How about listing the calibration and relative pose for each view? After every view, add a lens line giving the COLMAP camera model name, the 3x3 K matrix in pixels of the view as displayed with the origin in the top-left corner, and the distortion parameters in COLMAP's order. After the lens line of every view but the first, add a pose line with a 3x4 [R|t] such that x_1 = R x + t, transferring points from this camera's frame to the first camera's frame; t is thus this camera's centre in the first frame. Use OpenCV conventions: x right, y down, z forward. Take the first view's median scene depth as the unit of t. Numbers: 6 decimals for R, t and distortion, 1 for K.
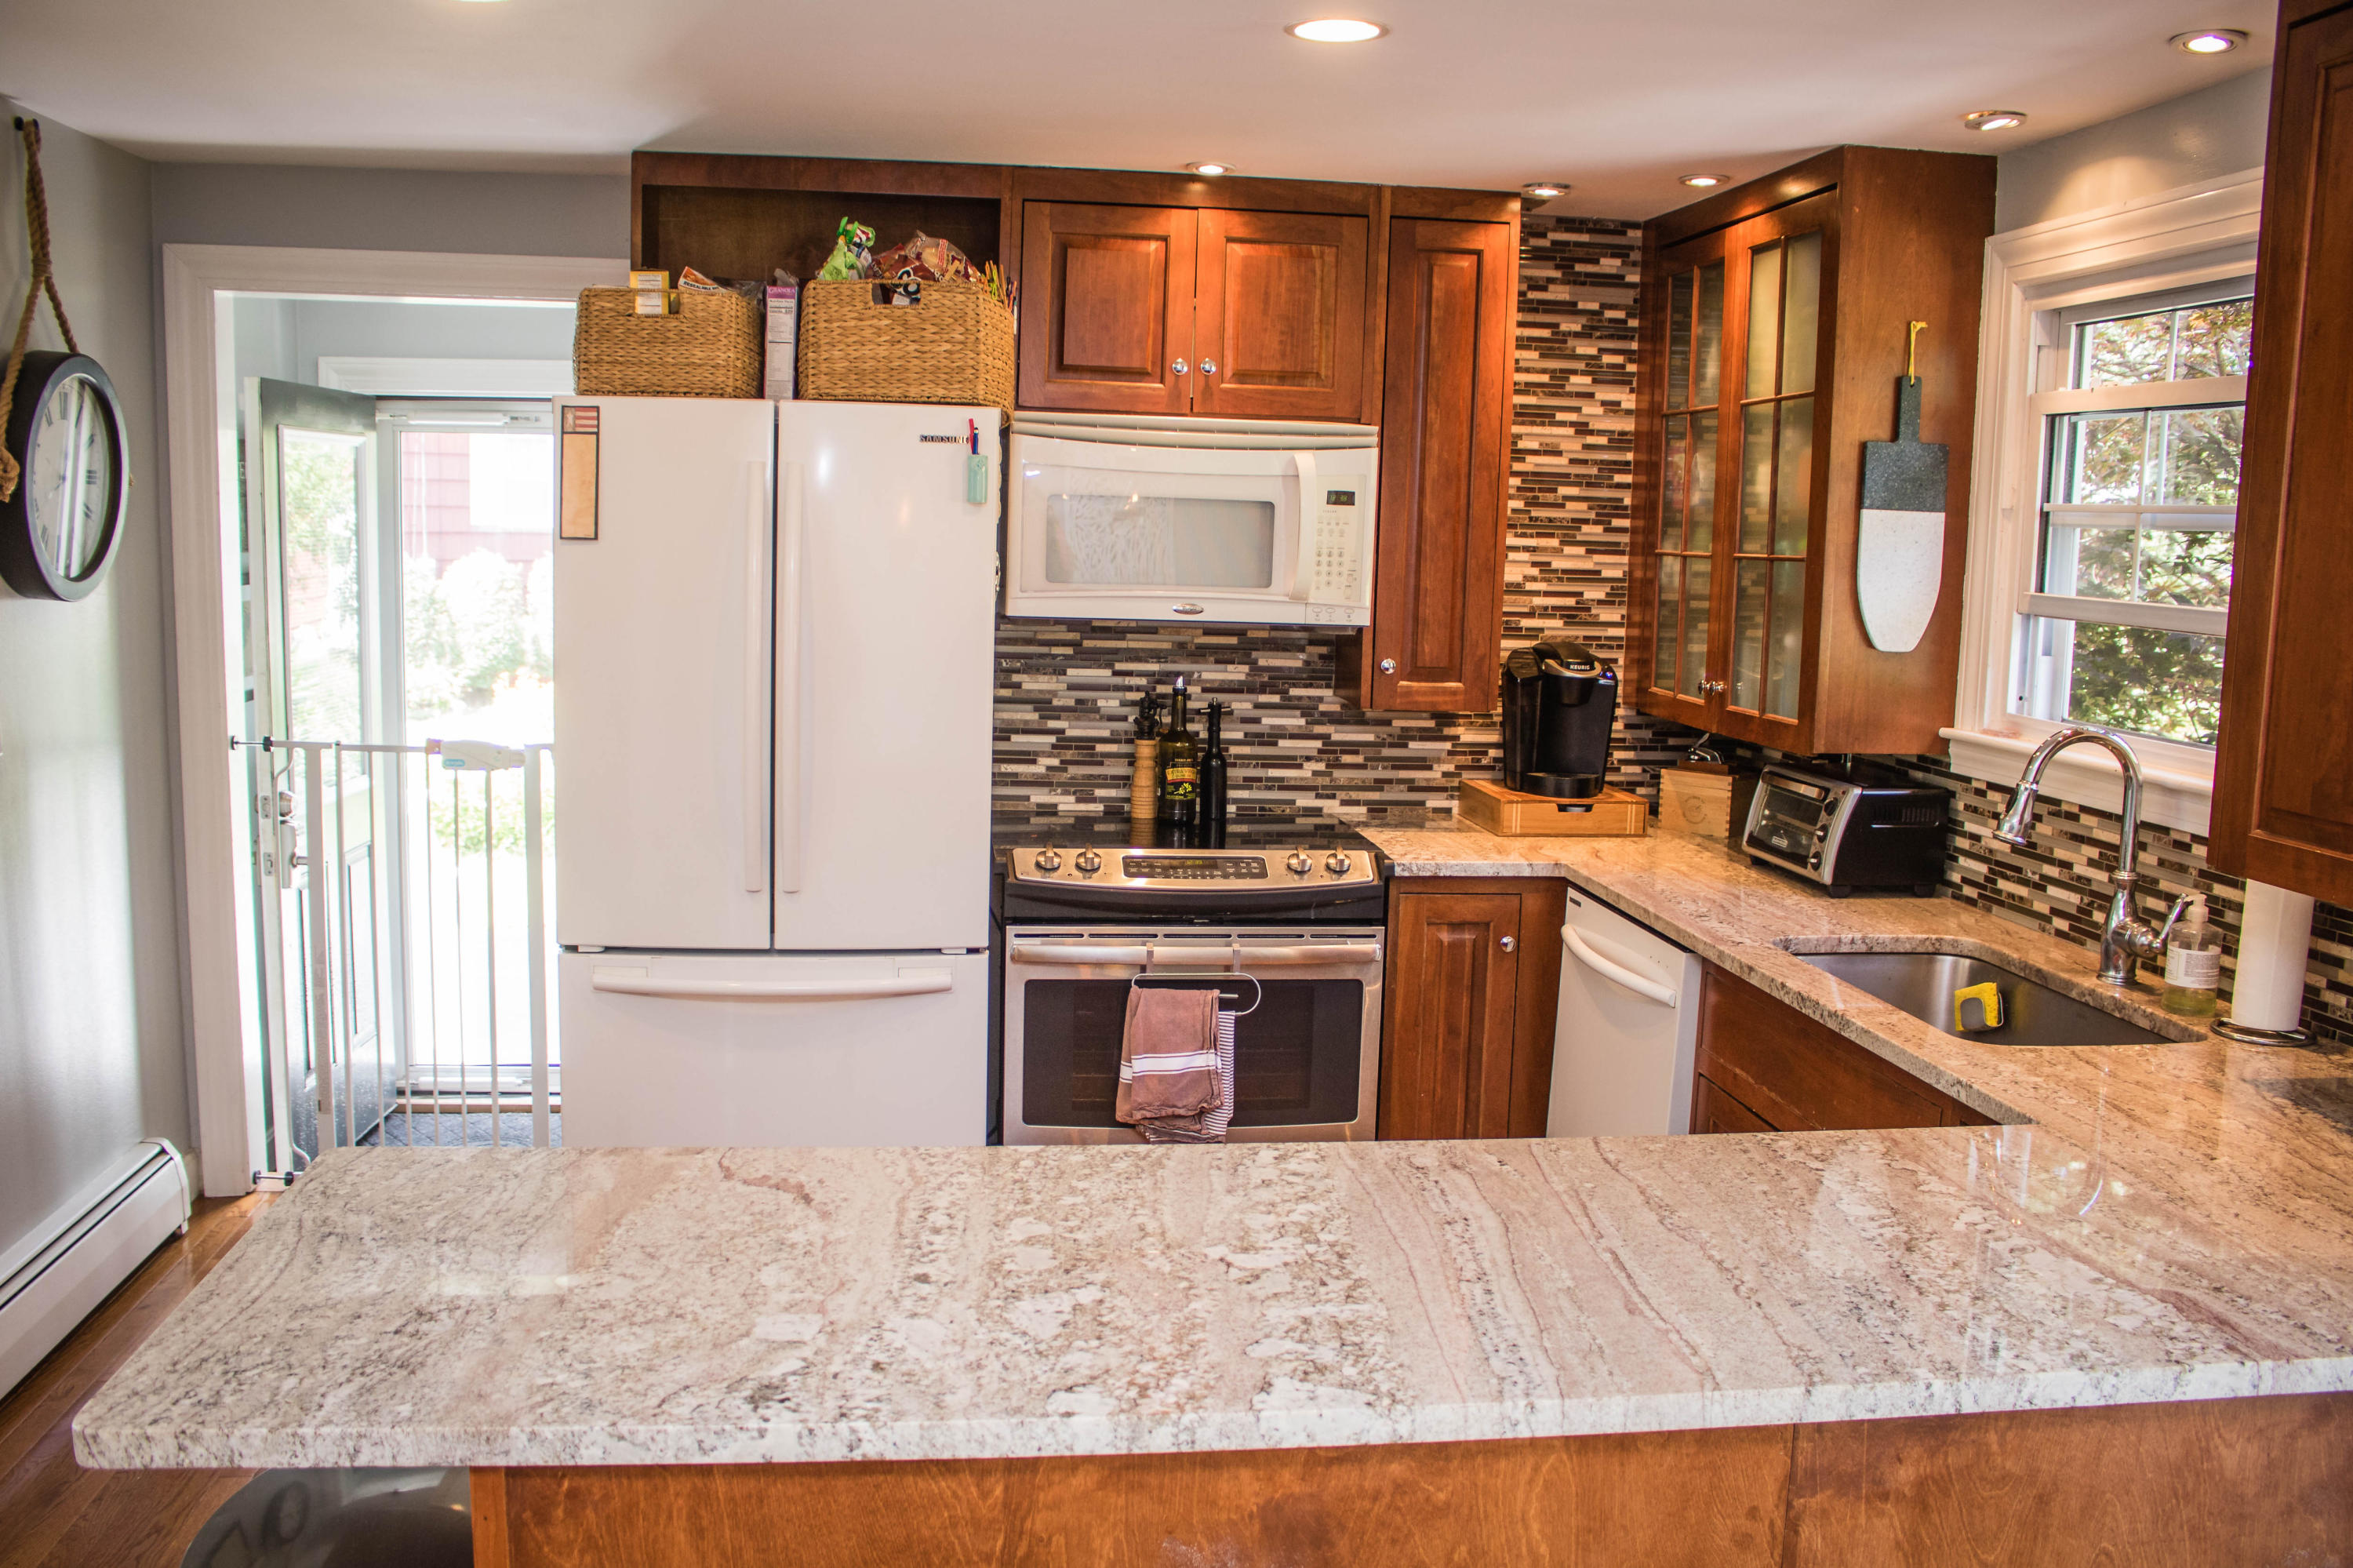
lens RADIAL K [[1943.4, 0, 1171.5], [0, 1943.4, 792.1], [0, 0, 1]] dist [-0.135301, 0.088807]
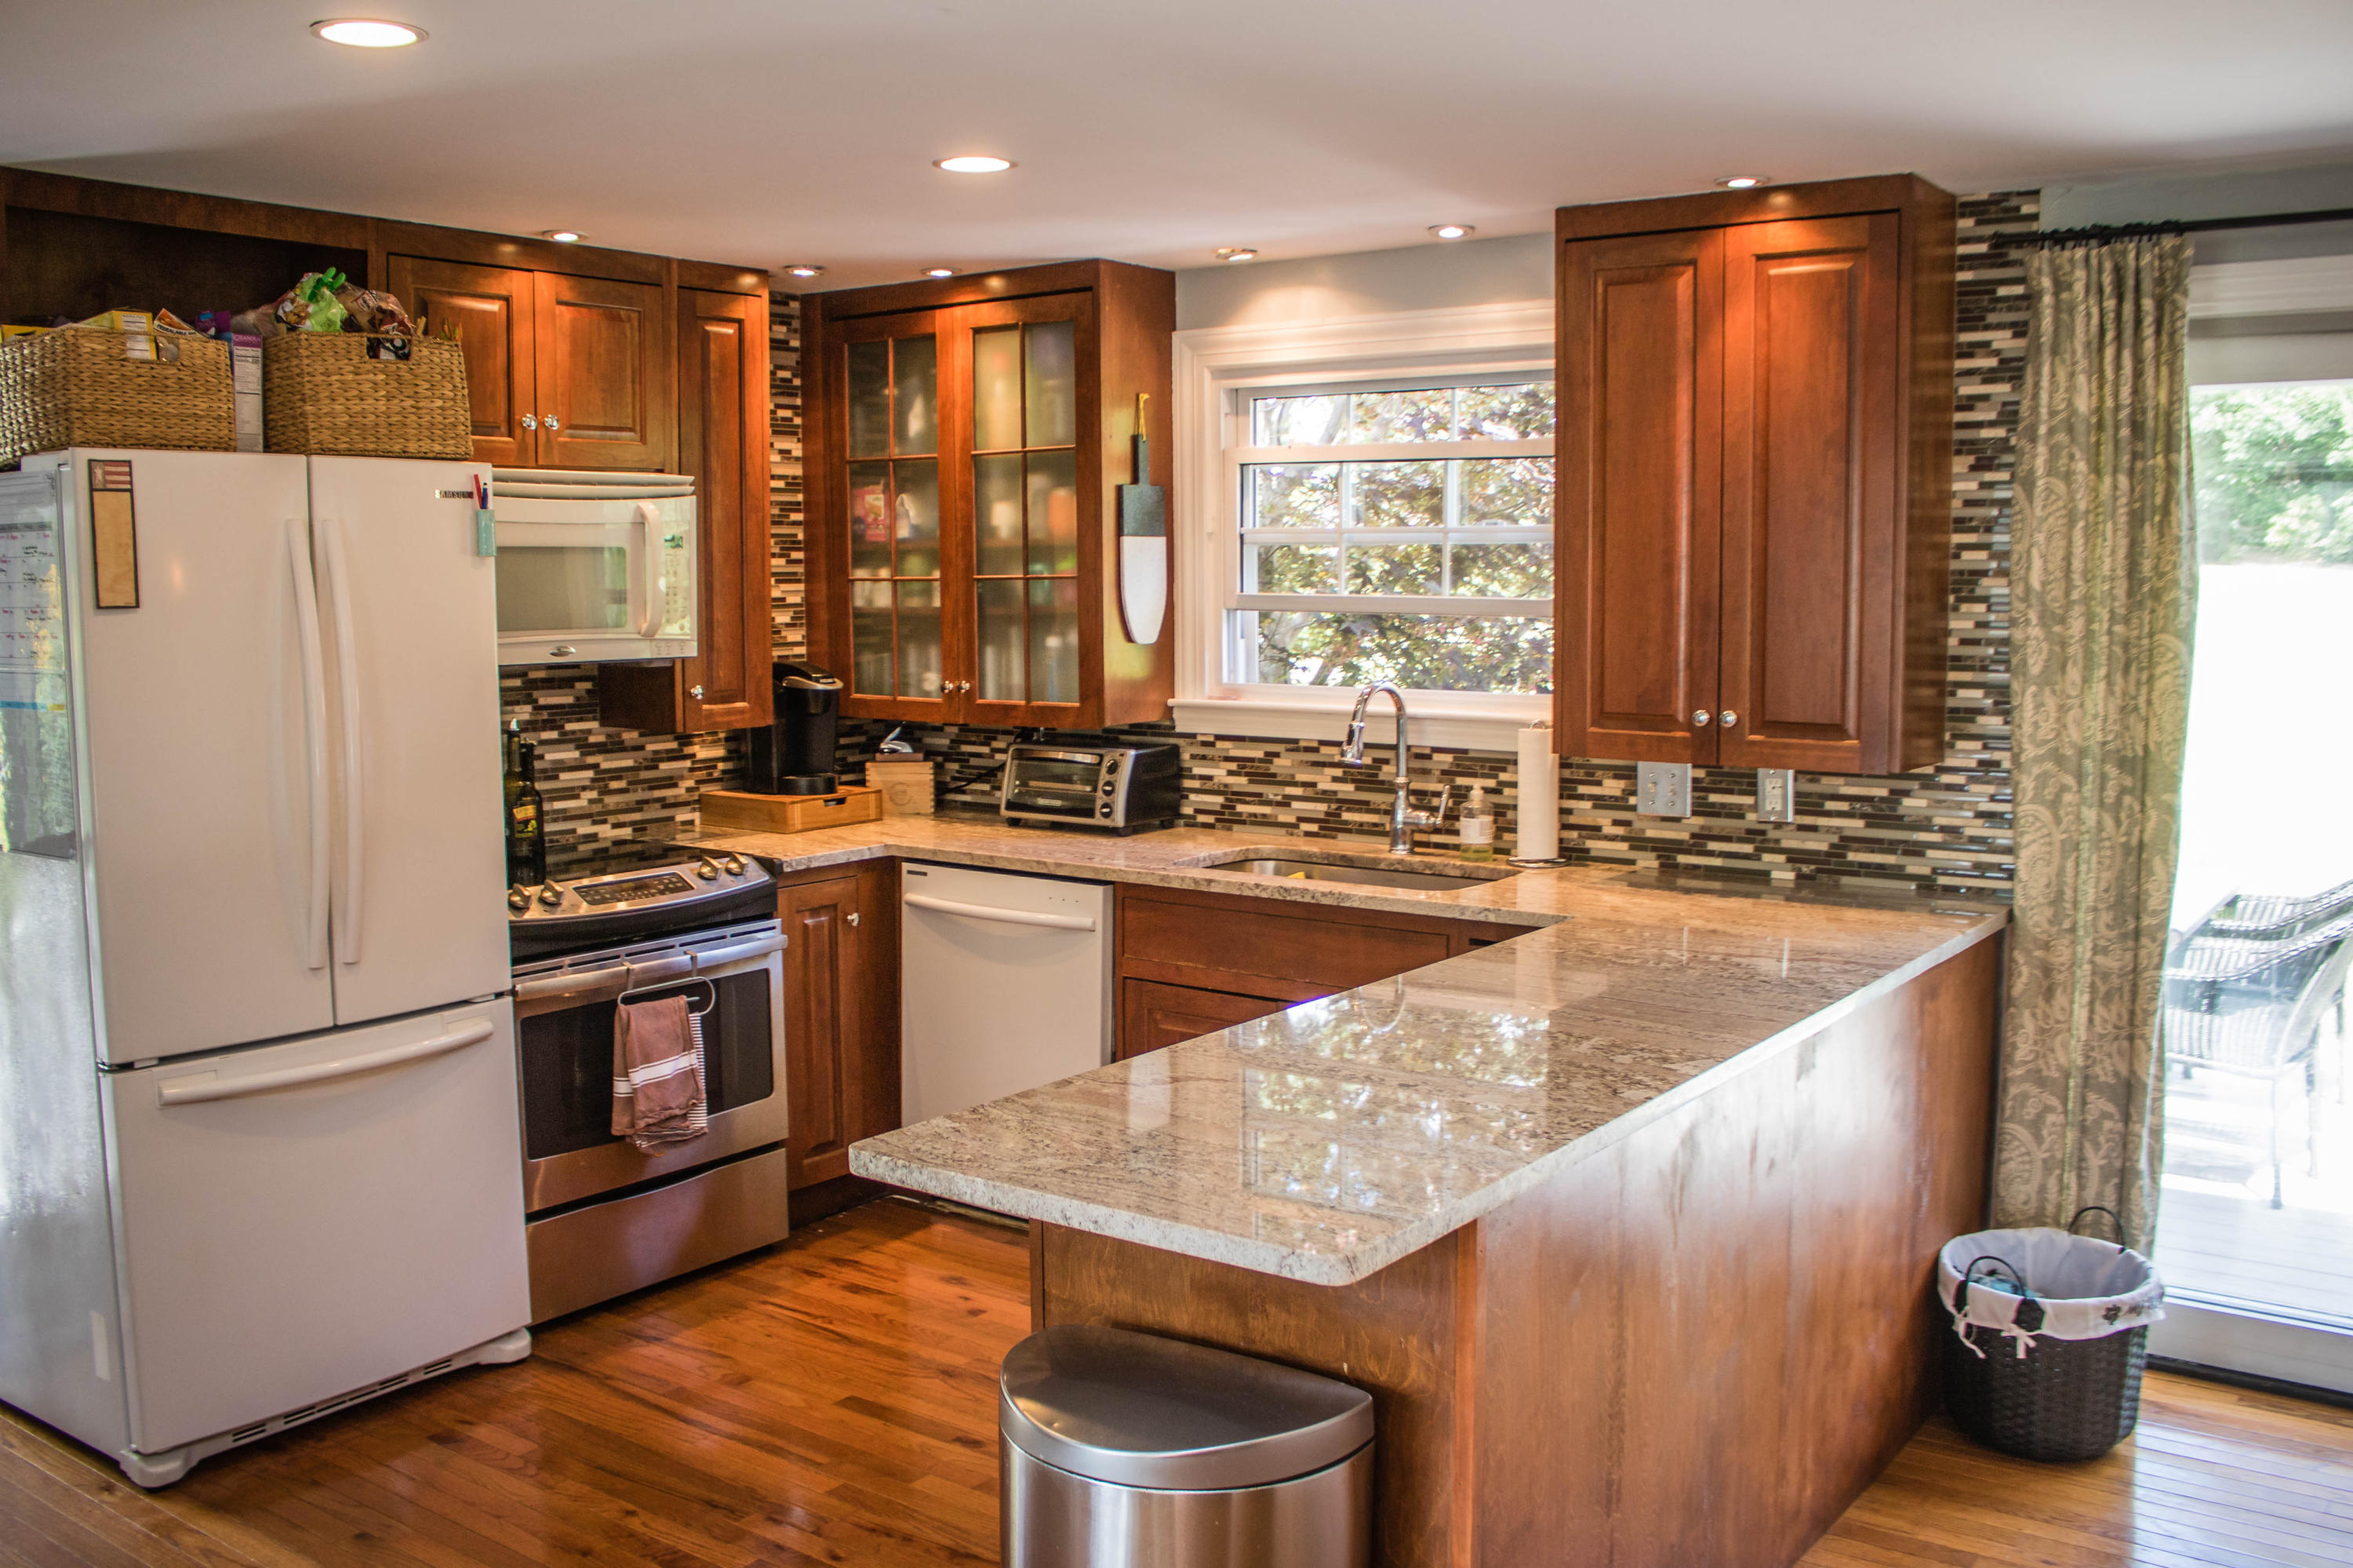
lens RADIAL K [[1943.4, 0, 1184.6], [0, 1943.4, 791.4], [0, 0, 1]] dist [-0.135301, 0.088807]
pose [[0.713567, -0.110849, 0.691762, -0.497175], [0.120023, 0.992148, 0.035177, -0.015333], [-0.690229, 0.057926, 0.721269, 0.020907]]
